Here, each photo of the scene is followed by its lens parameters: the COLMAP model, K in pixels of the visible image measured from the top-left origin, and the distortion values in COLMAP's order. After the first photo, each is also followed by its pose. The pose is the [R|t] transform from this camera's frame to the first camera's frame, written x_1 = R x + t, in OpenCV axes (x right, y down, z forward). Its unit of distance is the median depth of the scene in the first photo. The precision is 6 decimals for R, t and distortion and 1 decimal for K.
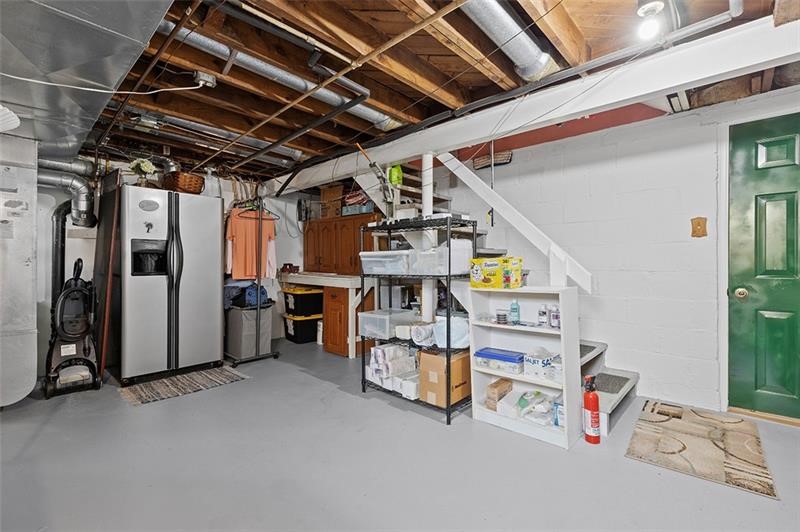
lens RADIAL K [[363.7, 0, 400.0], [0, 363.7, 266.0], [0, 0, 1]] dist [0.011428, -0.000036]
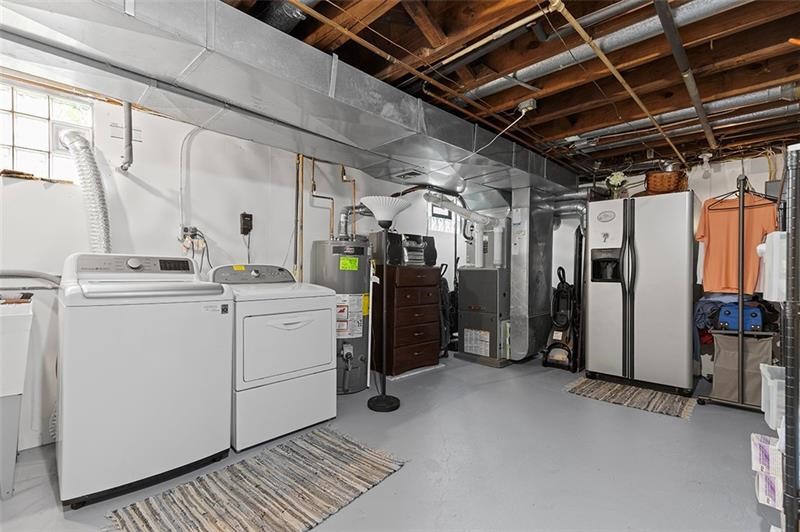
lens RADIAL K [[359.1, 0, 403.5], [0, 359.1, 268.7], [0, 0, 1]] dist [0.000705, 0.000032]
pose [[-0.032731, -0.002527, -0.999461, 0.387399], [-0.009159, 0.999956, -0.002228, -0.004917], [0.999422, 0.009081, -0.032752, 0.446464]]
